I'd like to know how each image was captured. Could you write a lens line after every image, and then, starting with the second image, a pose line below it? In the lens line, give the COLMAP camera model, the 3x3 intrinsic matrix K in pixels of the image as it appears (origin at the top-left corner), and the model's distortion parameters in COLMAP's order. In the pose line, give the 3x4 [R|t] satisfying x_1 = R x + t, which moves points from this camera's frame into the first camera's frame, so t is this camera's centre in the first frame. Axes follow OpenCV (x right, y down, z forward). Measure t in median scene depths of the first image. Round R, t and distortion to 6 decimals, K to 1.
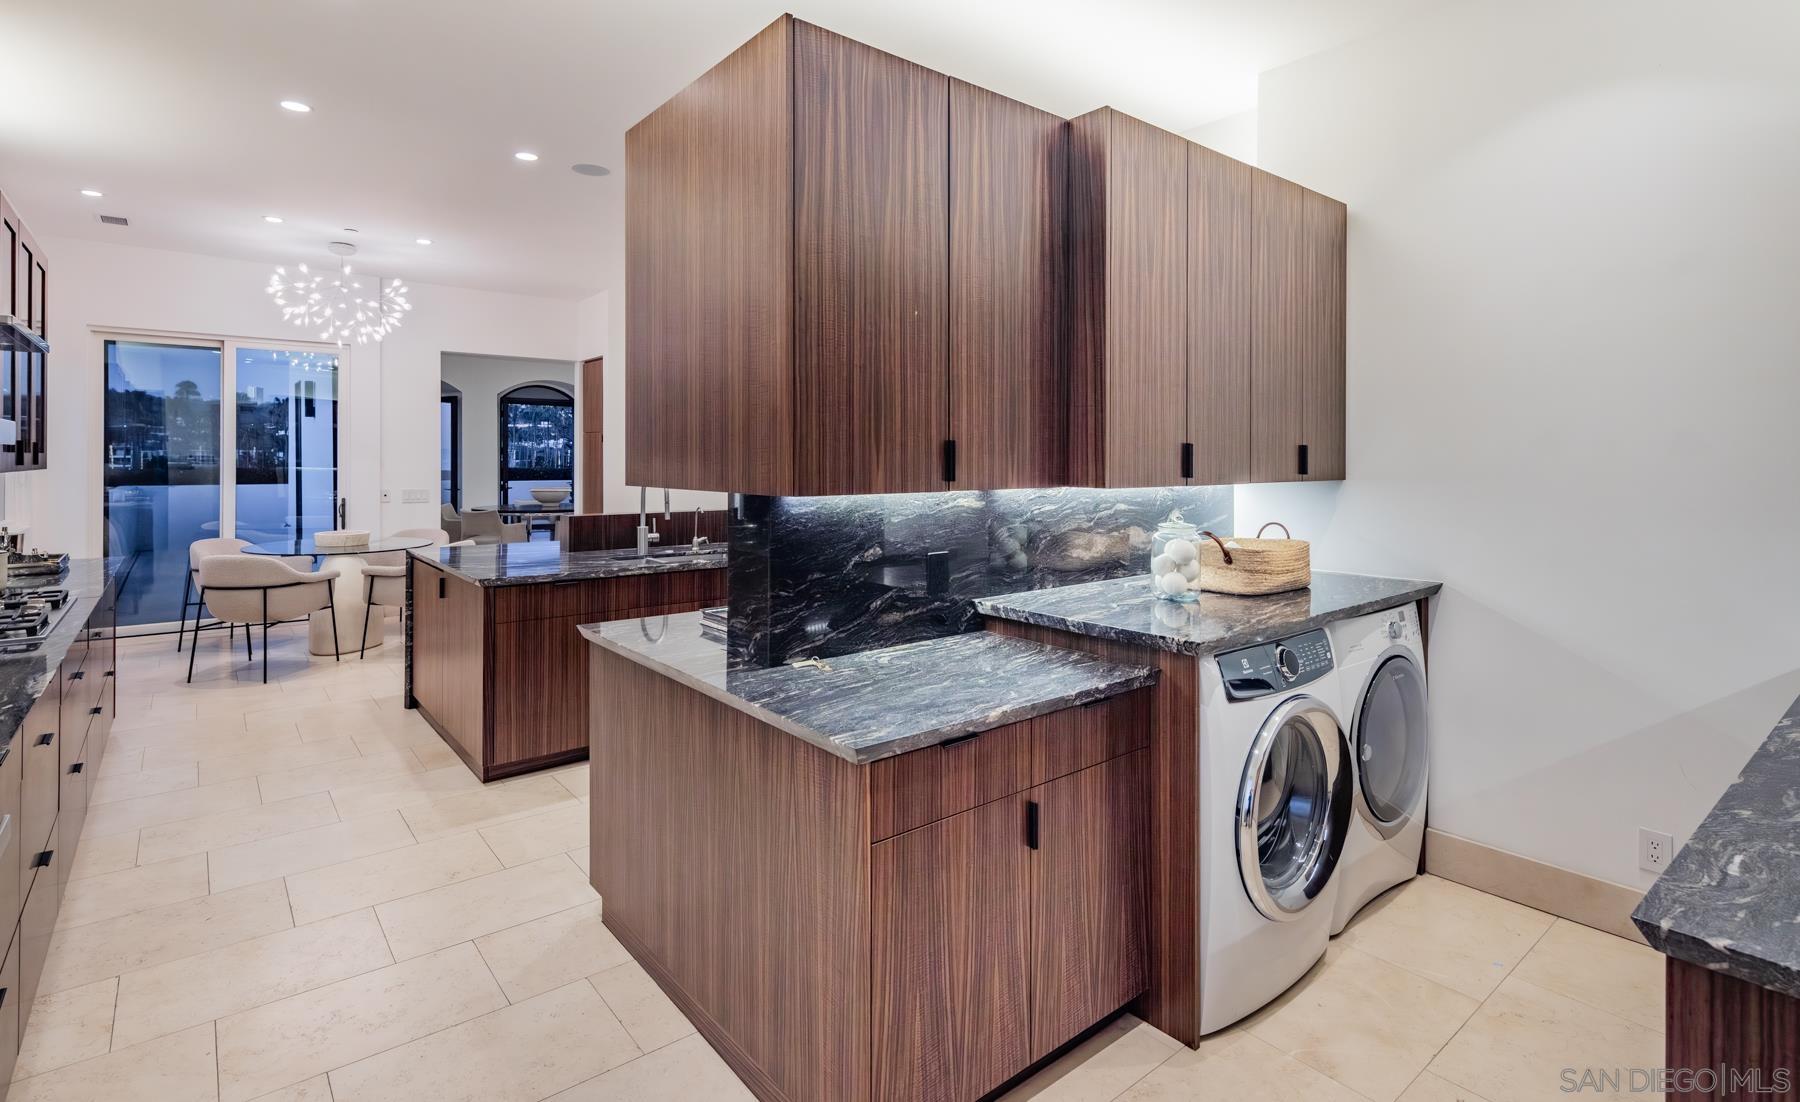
lens RADIAL K [[884.4, 0, 920.7], [0, 884.4, 463.8], [0, 0, 1]] dist [-0.000513, -0.000284]
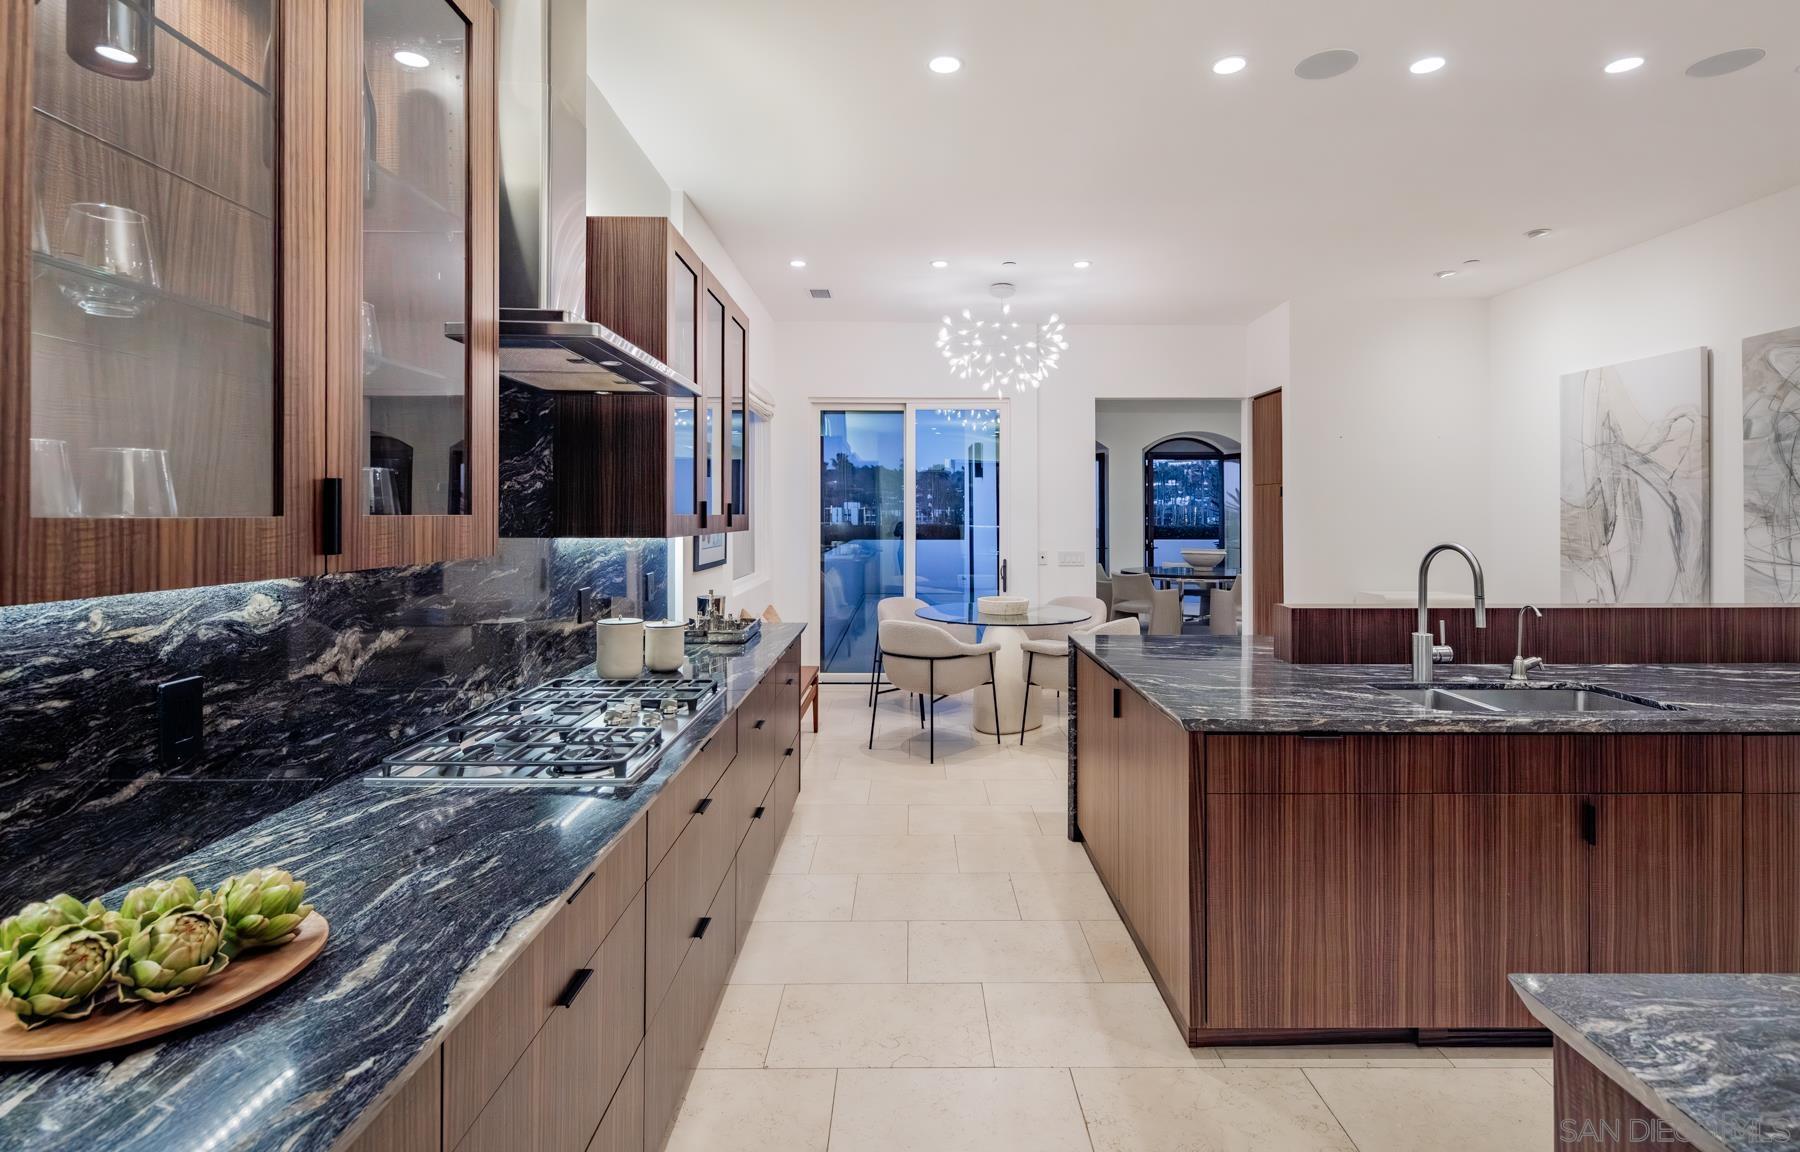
lens RADIAL K [[881.0, 0, 907.4], [0, 881.0, 515.0], [0, 0, 1]] dist [0.000027, -0.000005]
pose [[0.769537, -0.005867, -0.638575, -0.151127], [0.001799, 0.999974, -0.007020, -0.003315], [0.638600, 0.004254, 0.769527, 0.241155]]
